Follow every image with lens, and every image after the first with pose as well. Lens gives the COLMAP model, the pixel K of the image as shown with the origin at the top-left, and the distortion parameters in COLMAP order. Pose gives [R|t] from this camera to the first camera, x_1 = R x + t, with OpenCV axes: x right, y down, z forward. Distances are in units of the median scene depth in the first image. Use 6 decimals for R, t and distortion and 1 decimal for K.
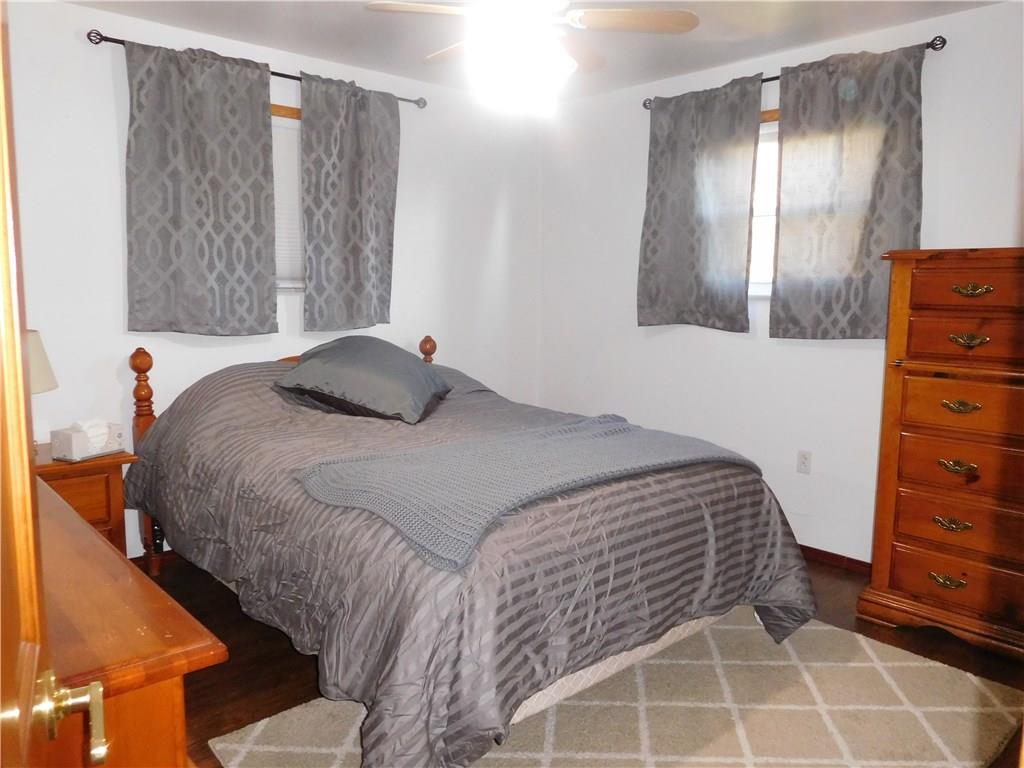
lens RADIAL K [[778.1, 0, 512.0], [0, 778.1, 384.0], [0, 0, 1]] dist [-0.004019, -0.005713]
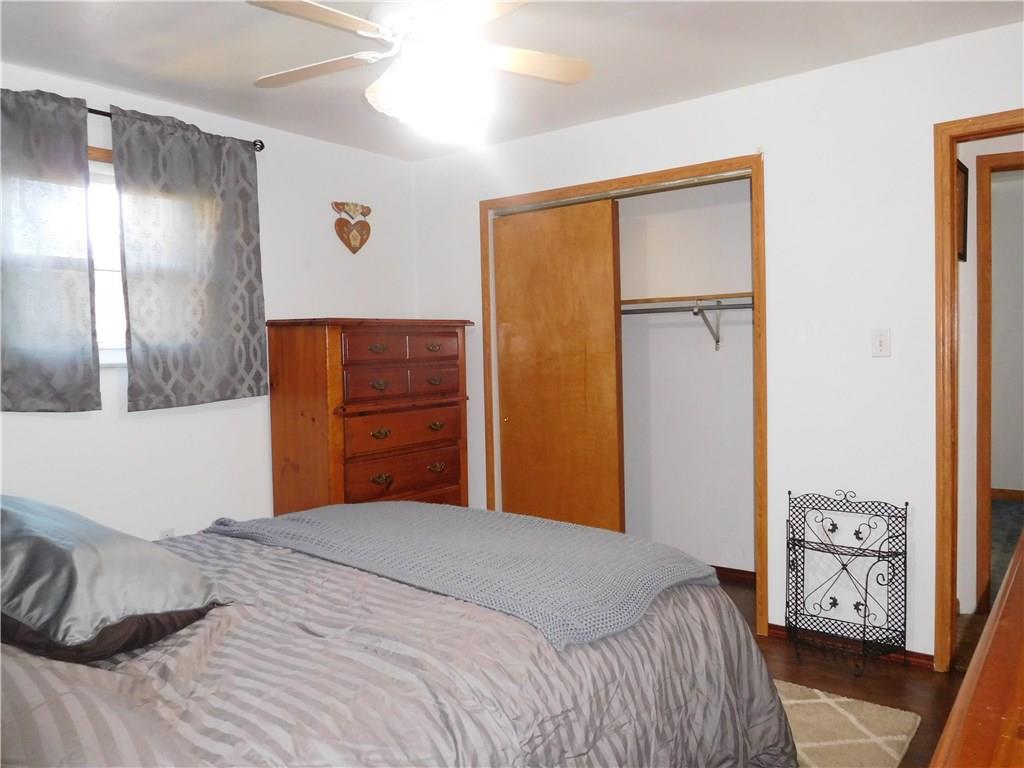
lens RADIAL K [[778.1, 0, 512.0], [0, 778.1, 384.0], [0, 0, 1]] dist [-0.004019, -0.005713]
pose [[-0.181227, -0.049533, 0.982193, -0.606944], [0.146847, 0.986171, 0.076828, -0.097091], [-0.972416, 0.158156, -0.171447, 0.756401]]
